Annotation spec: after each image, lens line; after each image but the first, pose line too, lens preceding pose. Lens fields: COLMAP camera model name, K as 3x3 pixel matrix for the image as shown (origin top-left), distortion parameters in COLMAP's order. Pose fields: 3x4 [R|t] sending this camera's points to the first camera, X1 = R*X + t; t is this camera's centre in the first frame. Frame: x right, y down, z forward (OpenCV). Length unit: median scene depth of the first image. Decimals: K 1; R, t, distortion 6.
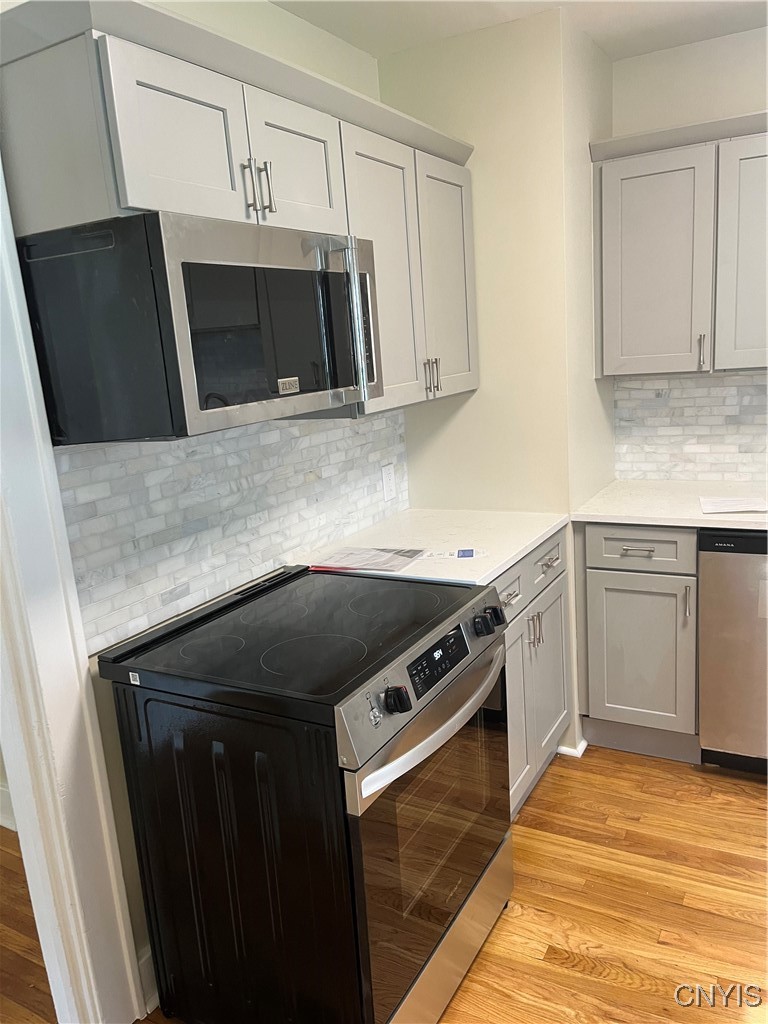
lens RADIAL K [[774.5, 0, 381.6], [0, 774.5, 516.3], [0, 0, 1]] dist [0.063993, -0.089259]
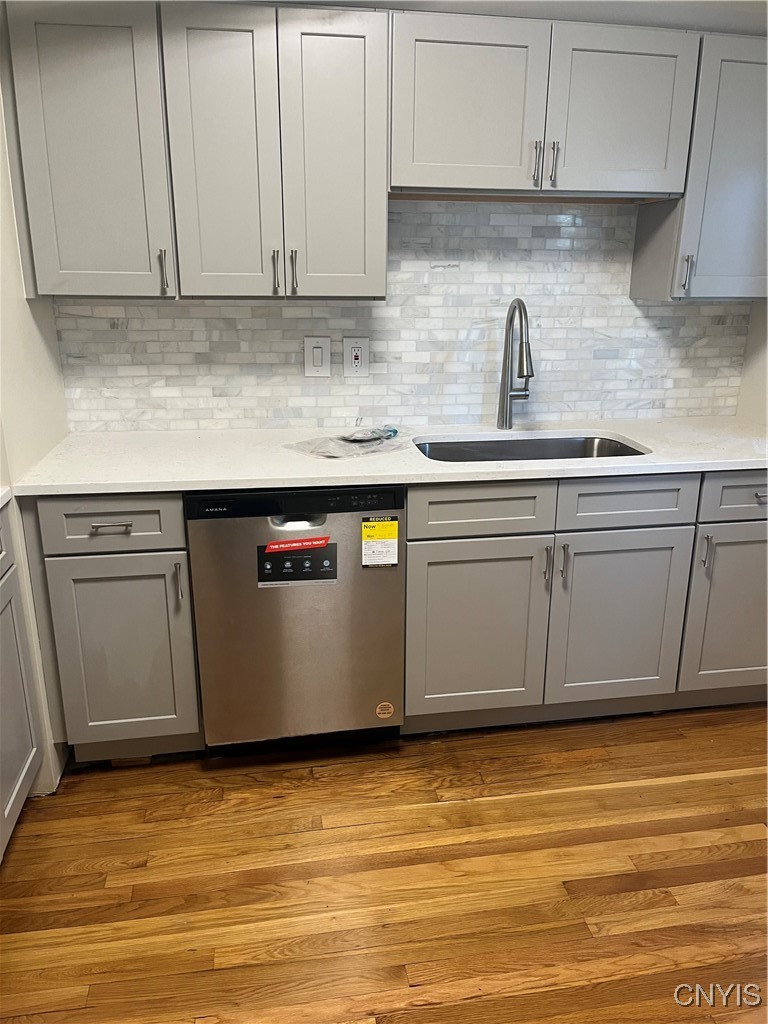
lens RADIAL K [[774.5, 0, 388.9], [0, 774.5, 510.8], [0, 0, 1]] dist [0.063993, -0.089259]
pose [[0.775004, -0.112247, 0.621908, 0.067720], [0.068289, 0.993212, 0.094163, -0.028608], [-0.628256, -0.030507, 0.777408, 0.244991]]
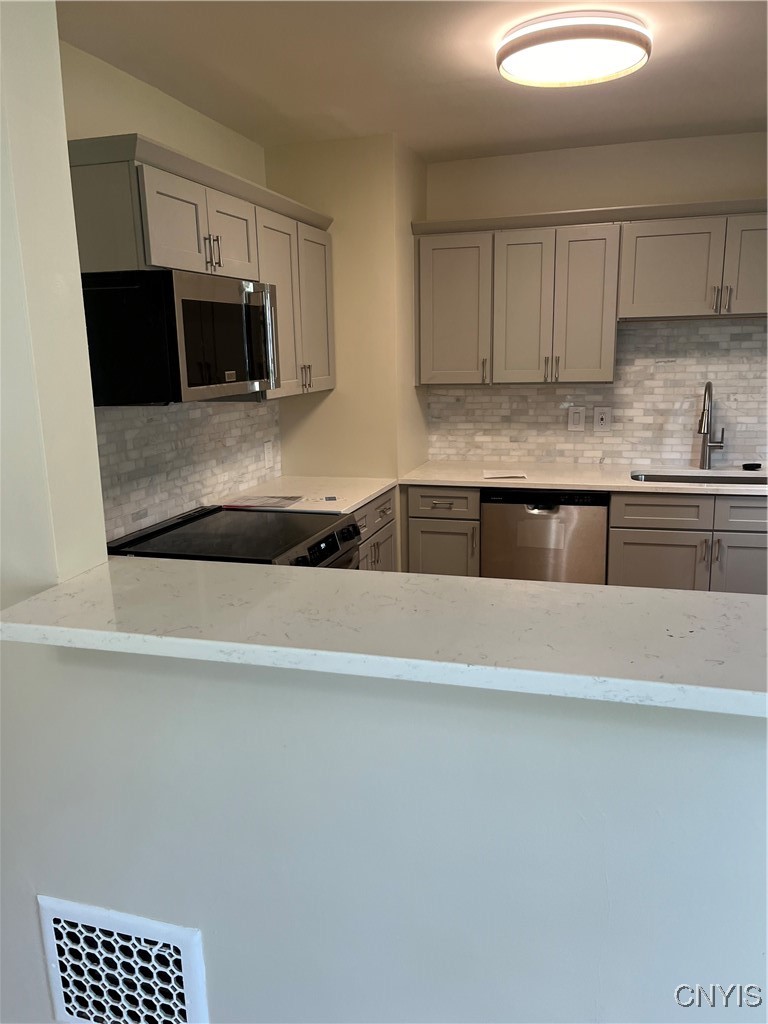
lens RADIAL K [[774.5, 0, 382.3], [0, 774.5, 516.2], [0, 0, 1]] dist [0.063993, -0.089259]
pose [[0.973641, 0.007766, 0.227952, -0.123688], [-0.004654, 0.999889, -0.014188, 0.096553], [-0.228037, 0.012753, 0.973569, -0.426499]]
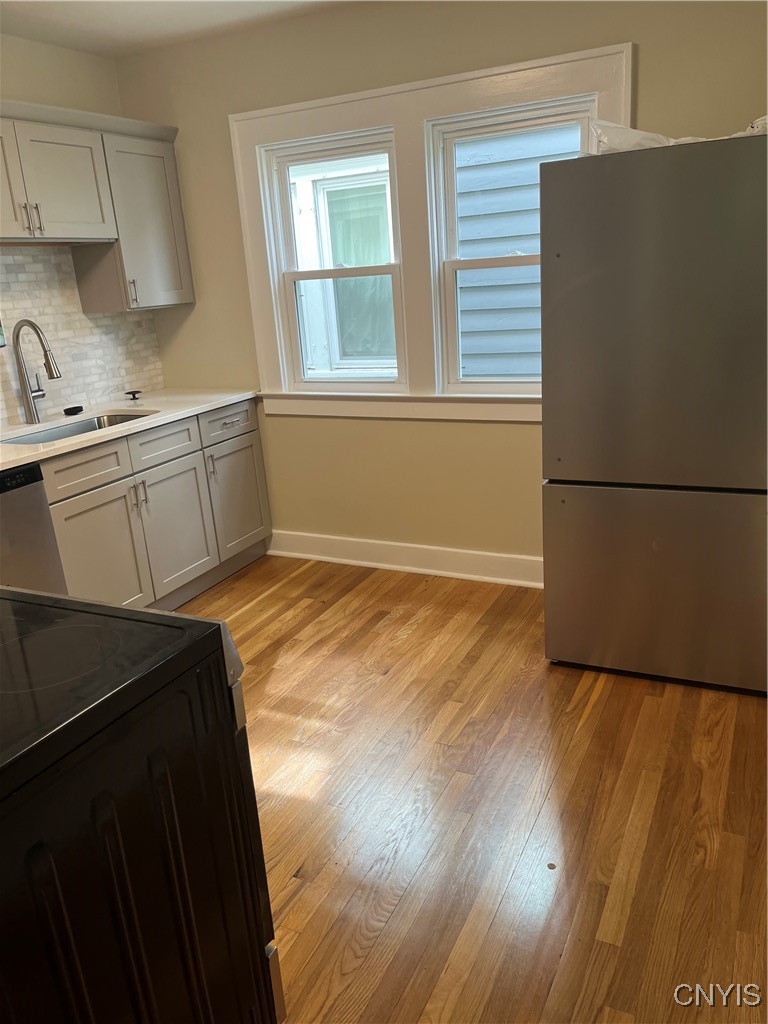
lens RADIAL K [[774.5, 0, 388.4], [0, 774.5, 512.9], [0, 0, 1]] dist [0.063993, -0.089259]
pose [[-0.048077, -0.221947, 0.973873, -0.538366], [0.283896, 0.931753, 0.226363, -0.017393], [-0.957649, 0.287361, 0.018214, 0.425696]]
